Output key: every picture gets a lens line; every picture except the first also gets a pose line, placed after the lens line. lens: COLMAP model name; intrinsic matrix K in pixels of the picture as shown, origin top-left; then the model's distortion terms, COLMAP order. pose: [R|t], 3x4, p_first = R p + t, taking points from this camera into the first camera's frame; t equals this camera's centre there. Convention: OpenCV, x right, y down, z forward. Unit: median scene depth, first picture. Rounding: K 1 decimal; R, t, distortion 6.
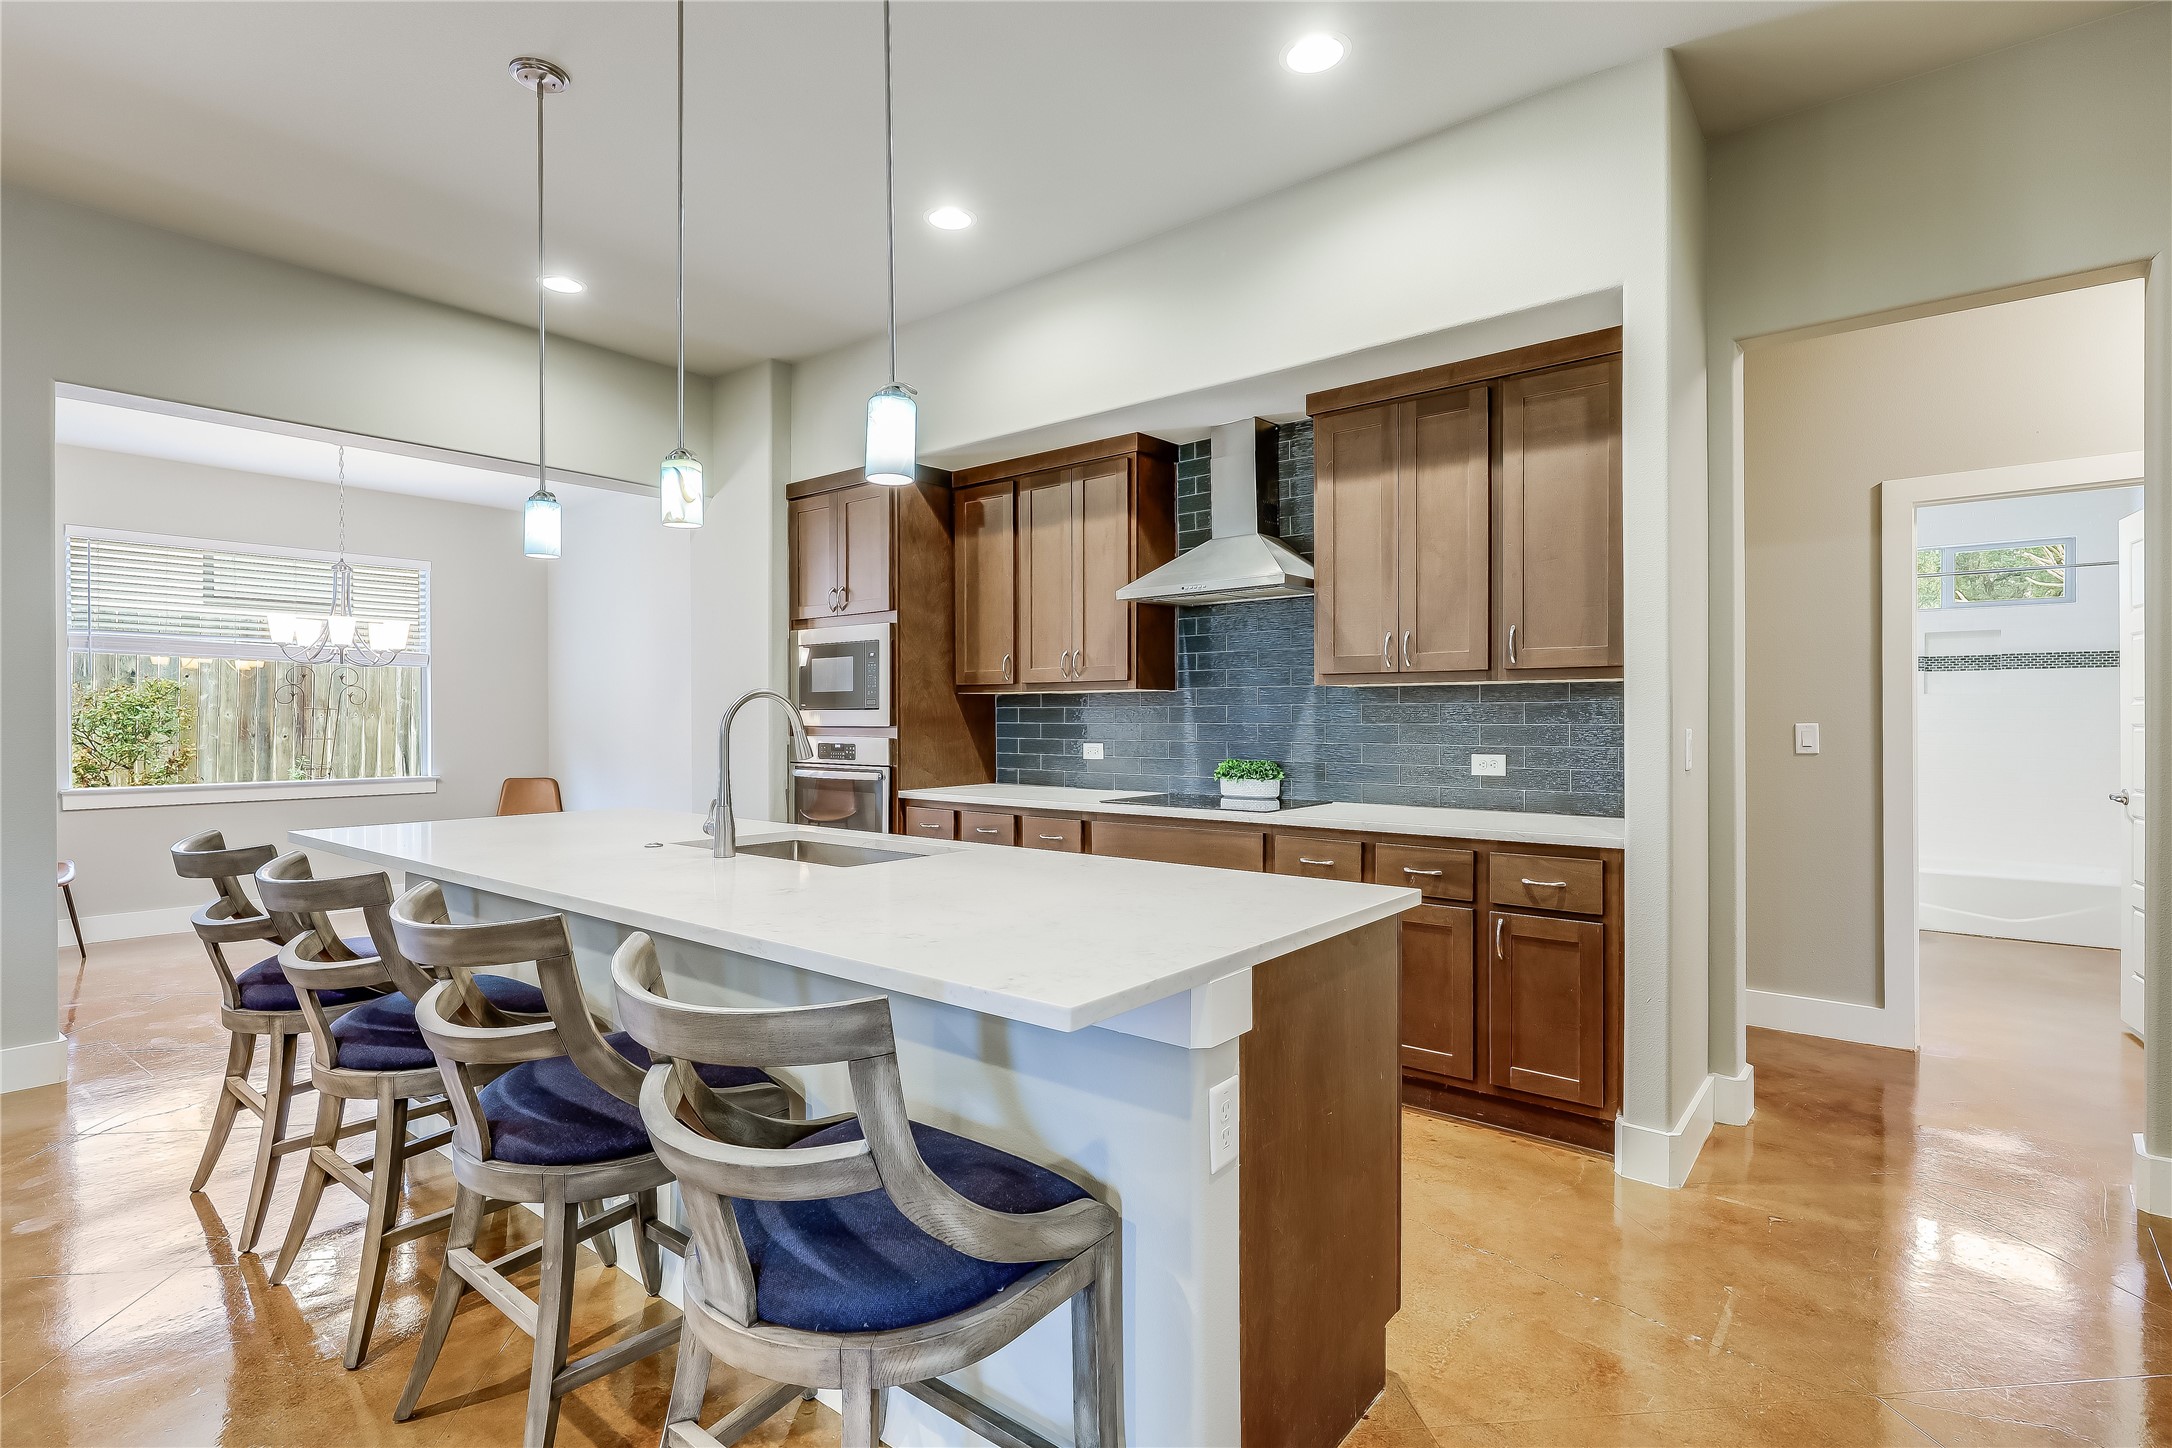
lens RADIAL K [[1041.7, 0, 1086.5], [0, 1041.7, 726.9], [0, 0, 1]] dist [-0.008214, 0.001097]
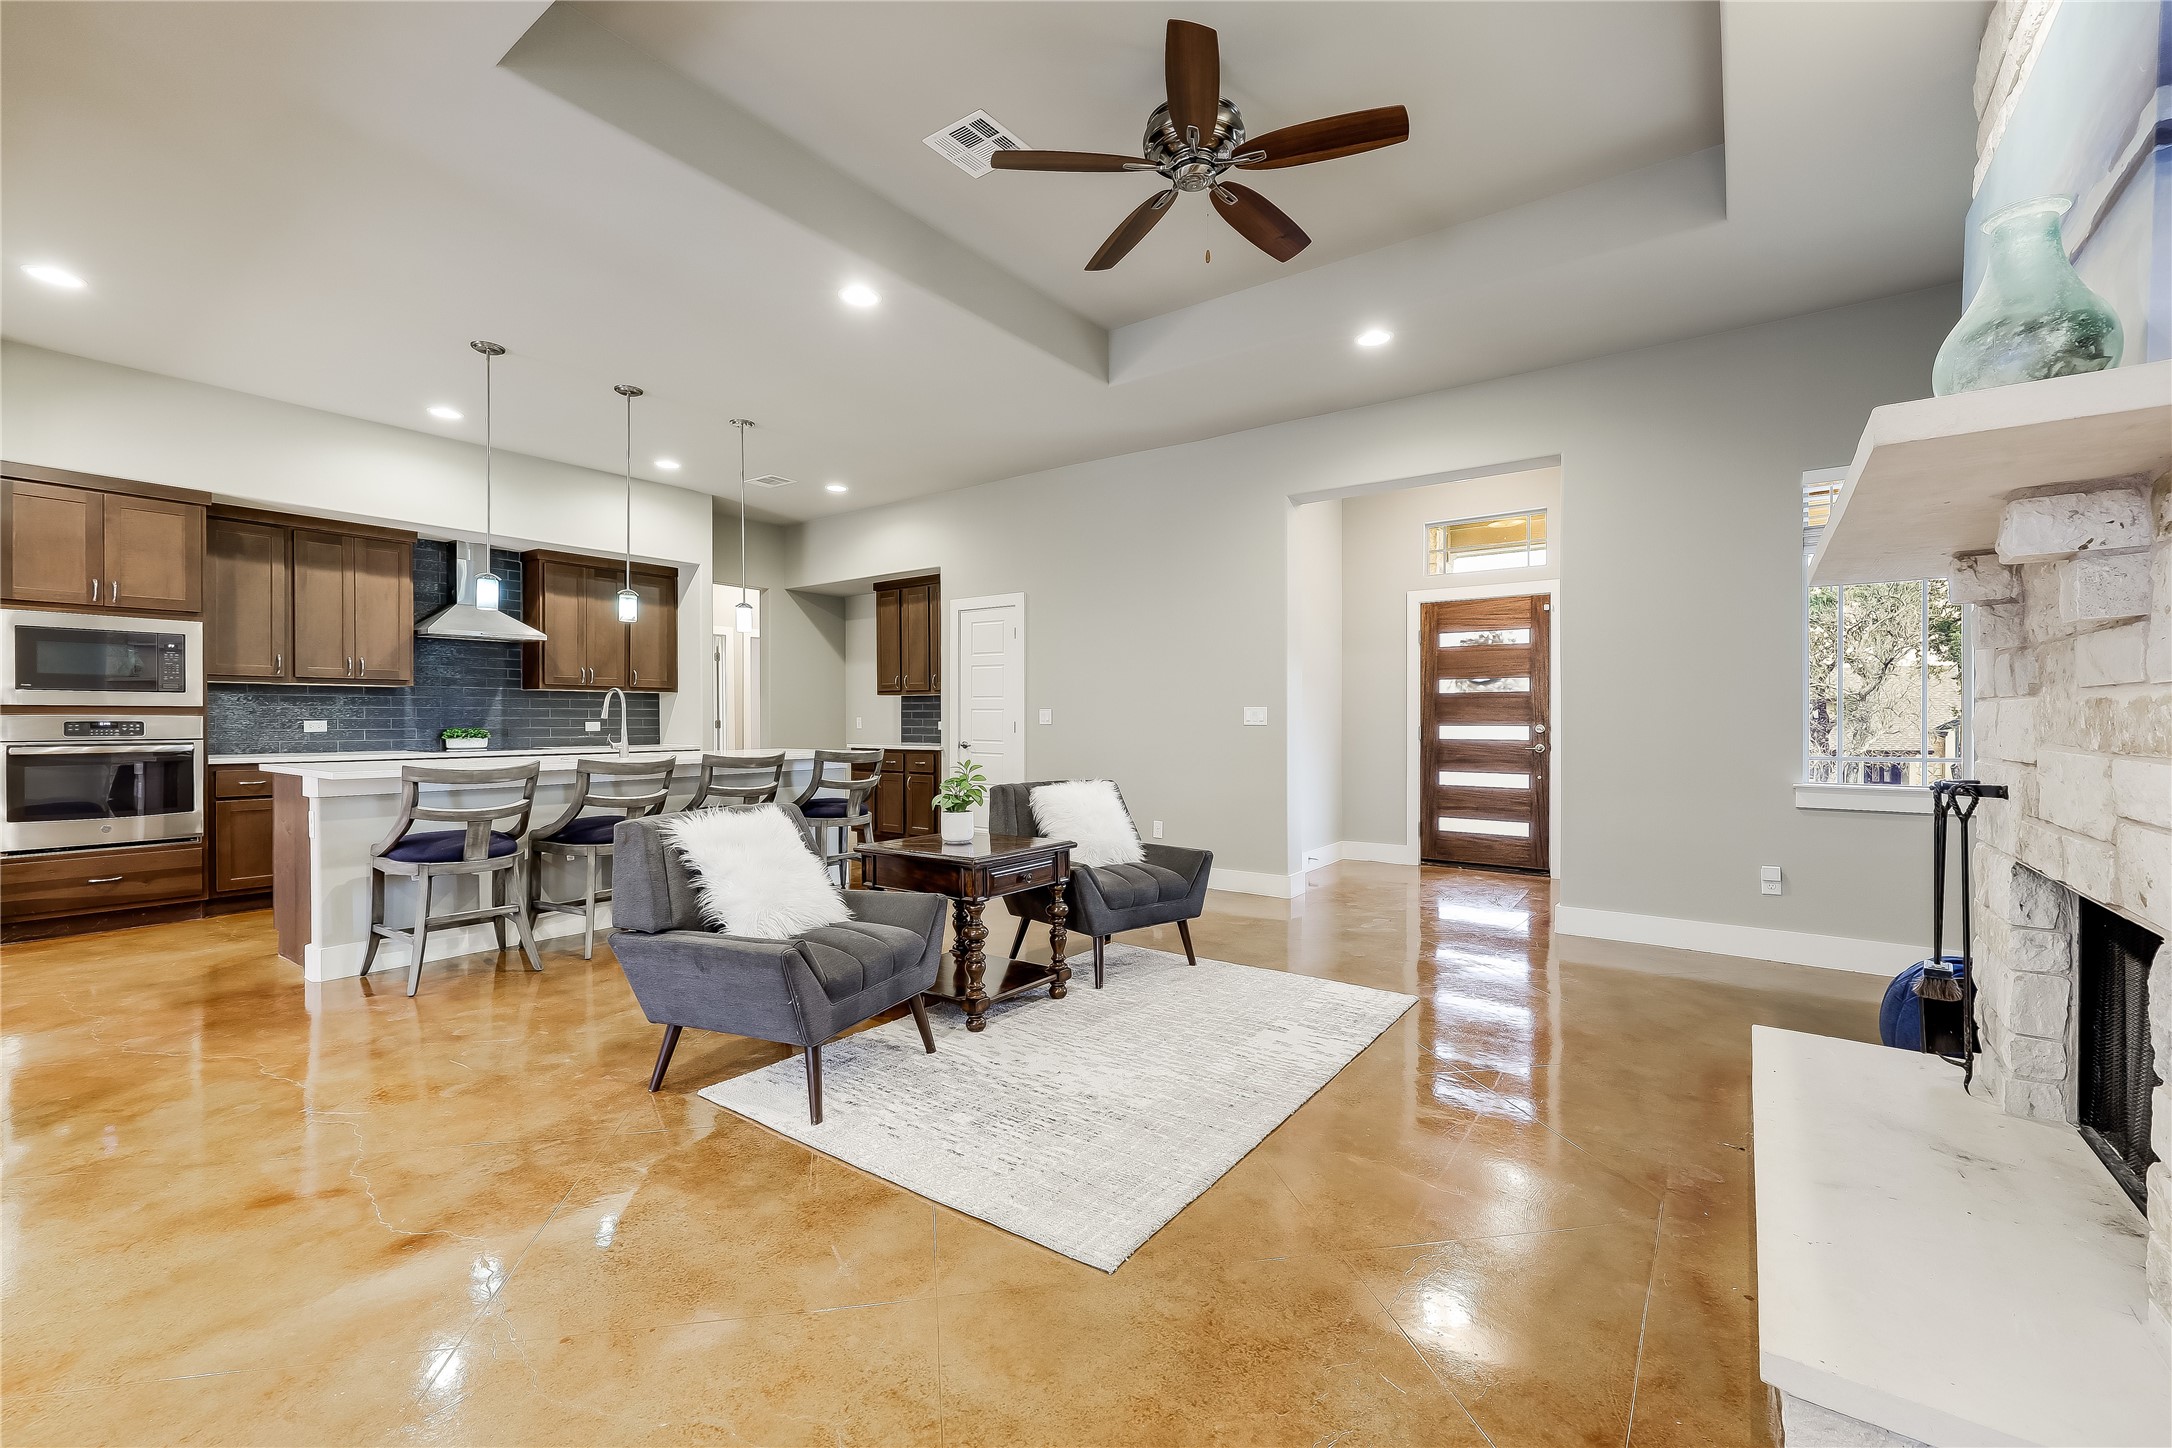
lens RADIAL K [[895.0, 0, 1076.2], [0, 895.0, 723.0], [0, 0, 1]] dist [0.001255, -0.000049]
pose [[-0.055325, -0.002893, 0.998464, -1.393361], [0.009174, 0.999952, 0.003406, 0.026604], [-0.998426, 0.009348, -0.055296, 0.028477]]
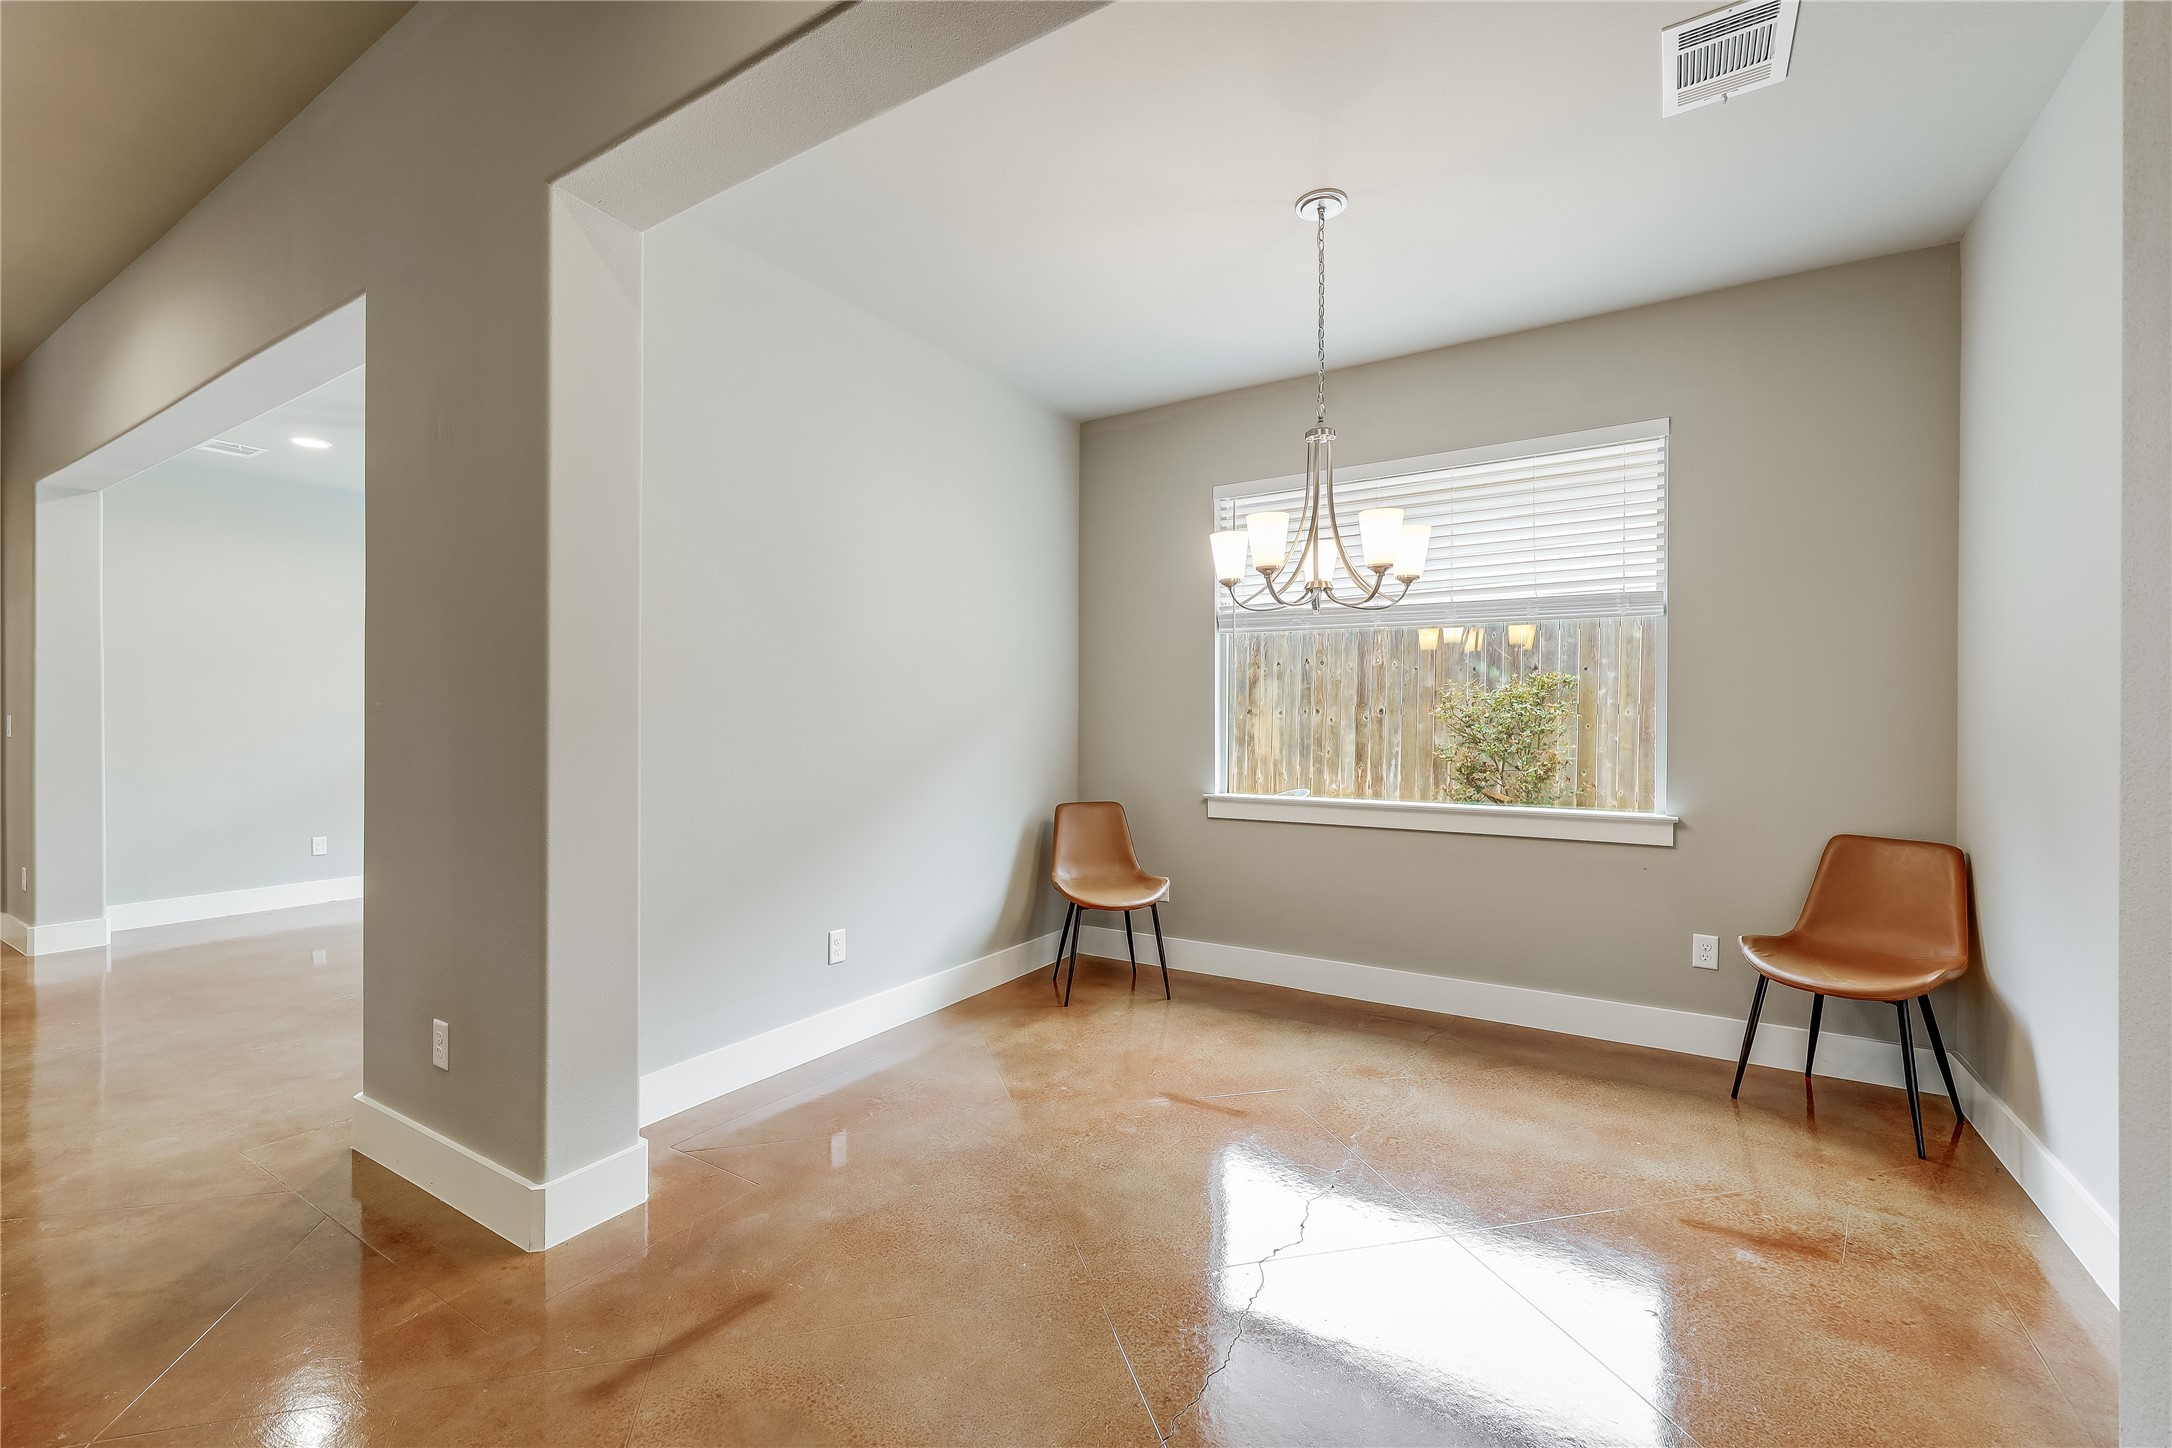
lens RADIAL K [[918.4, 0, 1075.2], [0, 918.4, 724.9], [0, 0, 1]] dist [0.001188, 0.000255]
pose [[0.113775, 0.002788, -0.993503, -0.302677], [-0.010759, 0.999941, 0.001574, 0.004232], [0.993448, 0.010510, 0.113798, 1.007688]]
